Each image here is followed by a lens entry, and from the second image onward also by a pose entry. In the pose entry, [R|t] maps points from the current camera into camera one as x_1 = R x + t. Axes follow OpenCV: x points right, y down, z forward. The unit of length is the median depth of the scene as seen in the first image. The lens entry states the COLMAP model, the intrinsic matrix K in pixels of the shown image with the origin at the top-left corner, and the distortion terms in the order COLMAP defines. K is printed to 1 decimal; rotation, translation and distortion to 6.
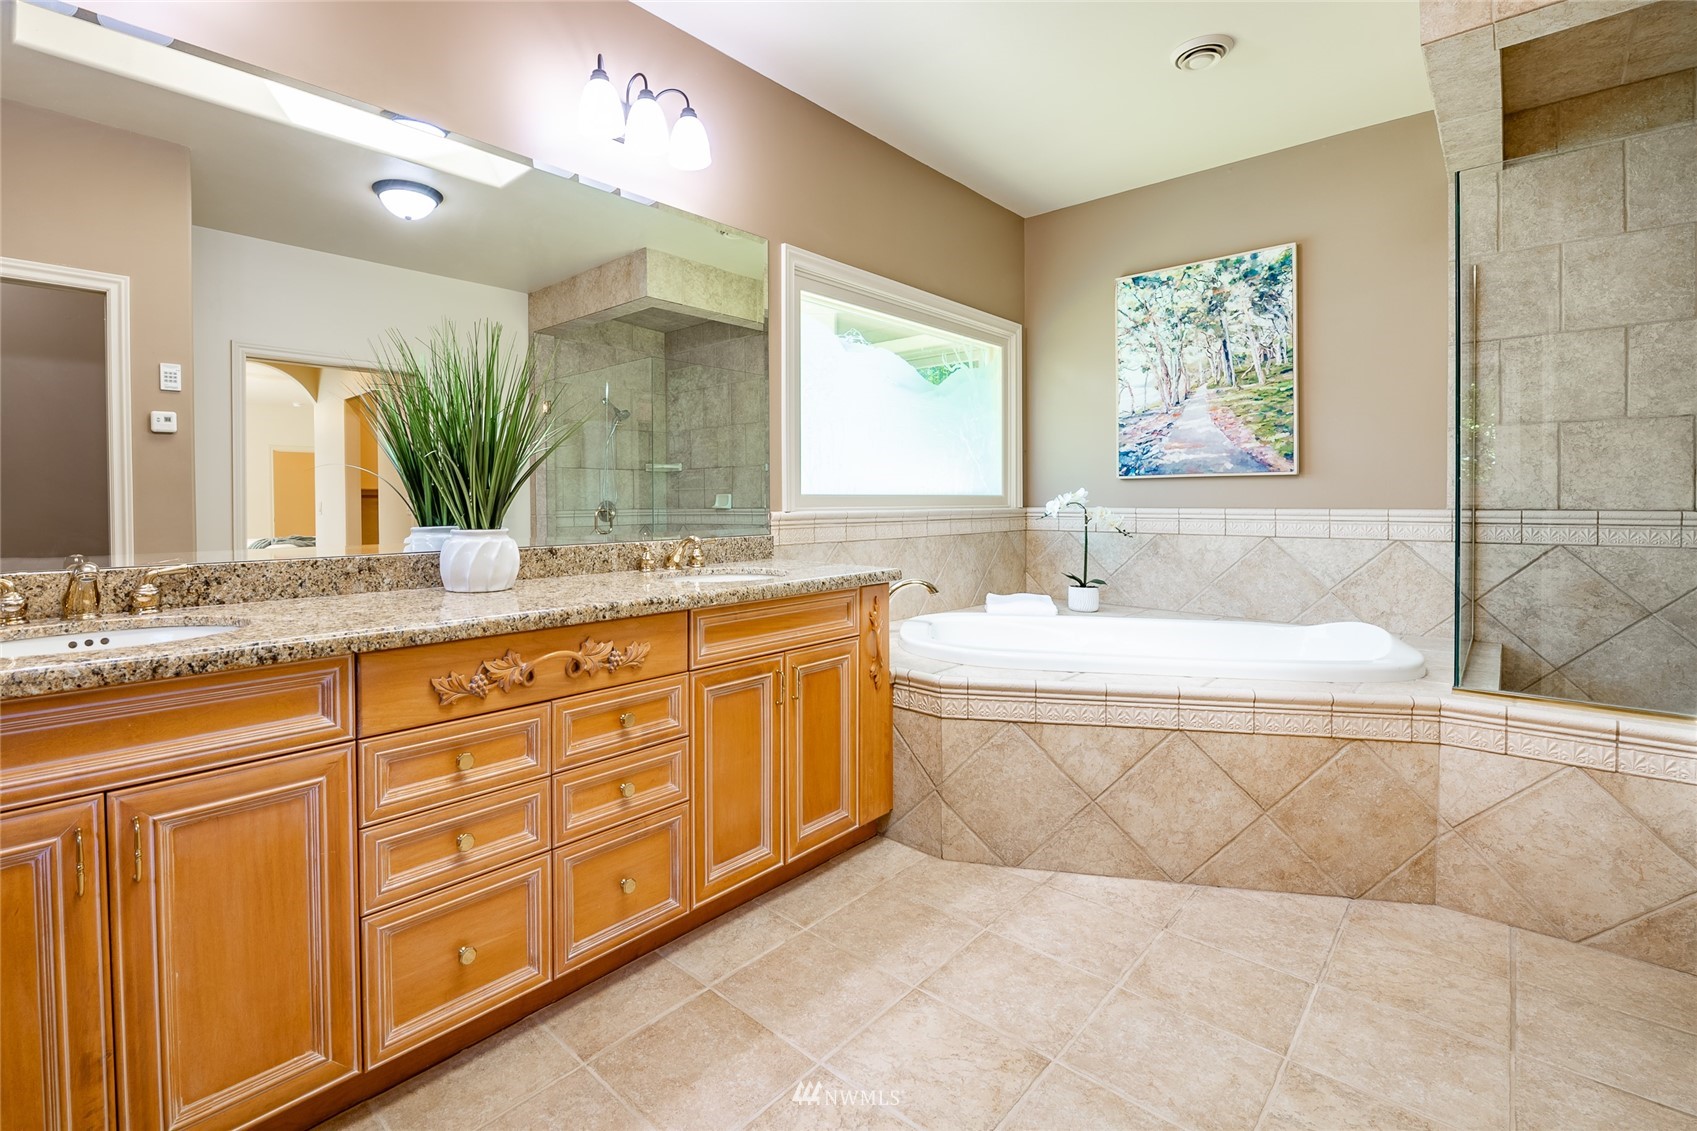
lens RADIAL K [[755.2, 0, 778.7], [0, 755.2, 521.8], [0, 0, 1]] dist [-0.002473, -0.000240]
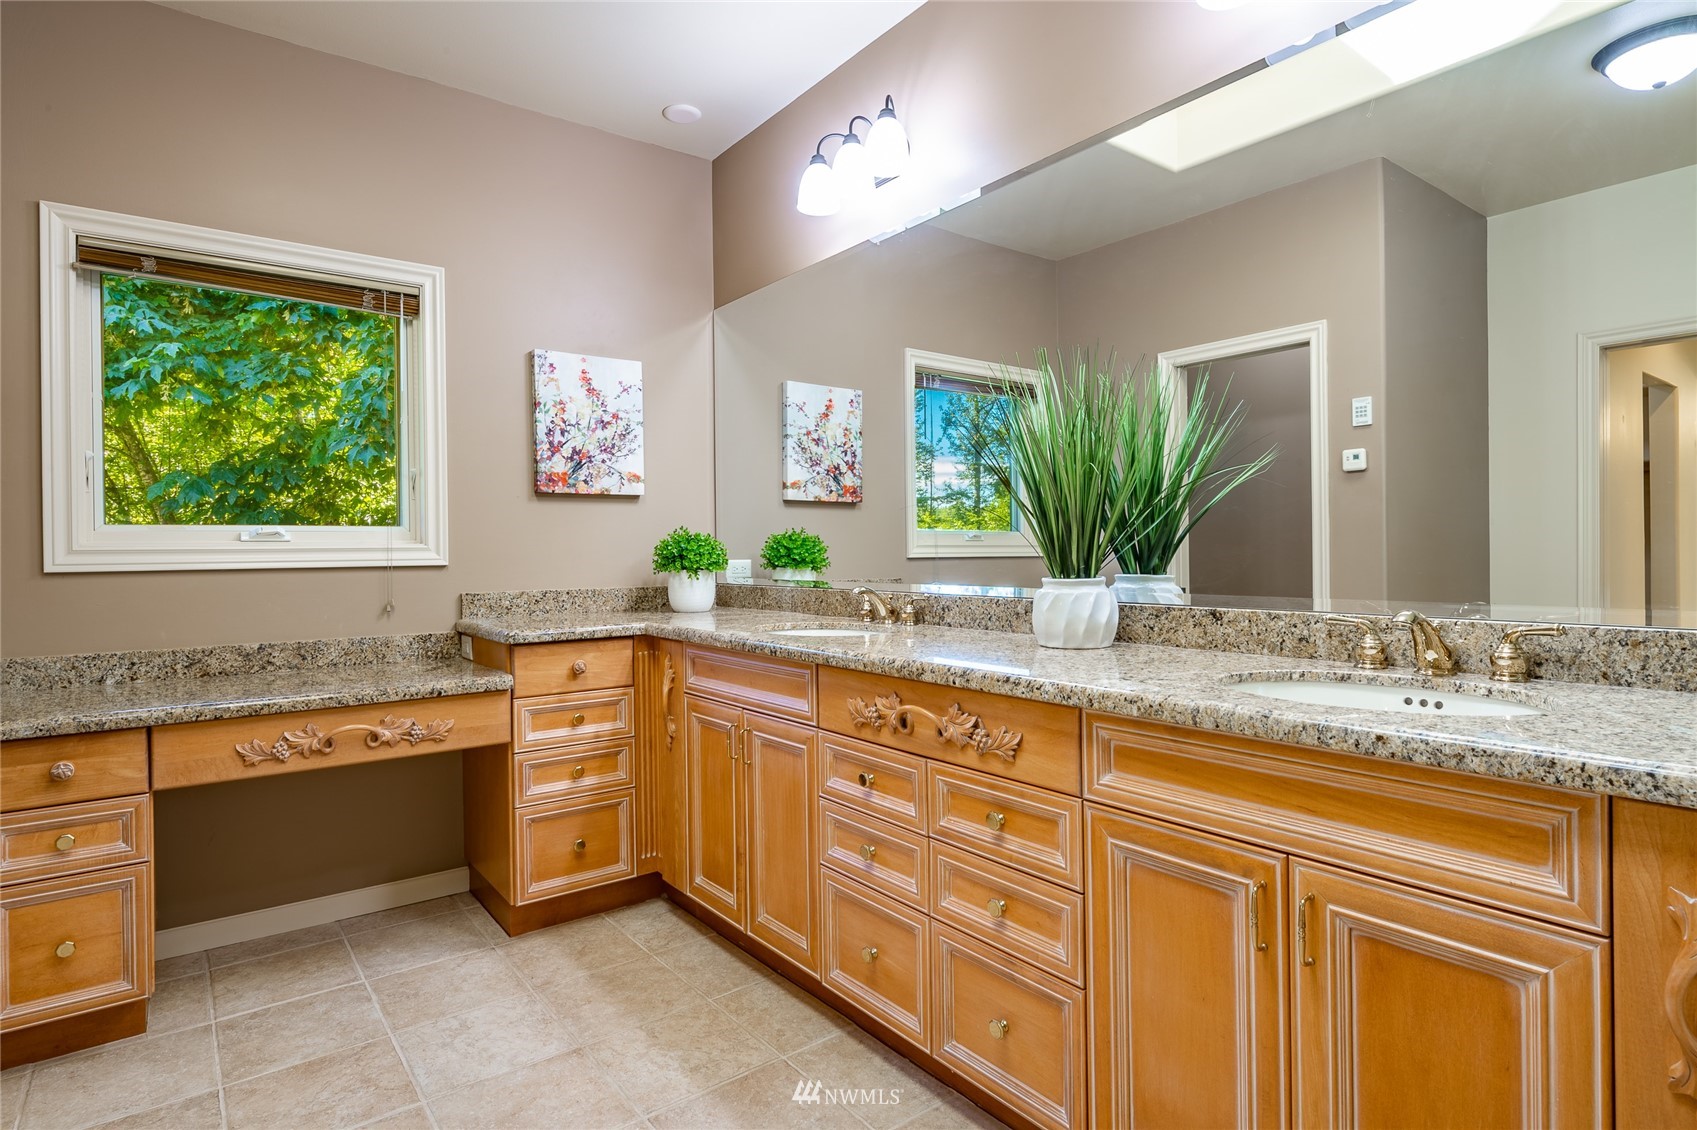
lens RADIAL K [[904.3, 0, 848.5], [0, 904.3, 565.0], [0, 0, 1]] dist [0.004167, 0.000554]
pose [[-0.152819, 0.022012, -0.988009, 0.752363], [-0.017115, 0.999543, 0.024916, -0.029762], [0.988106, 0.020718, -0.152372, 0.968048]]
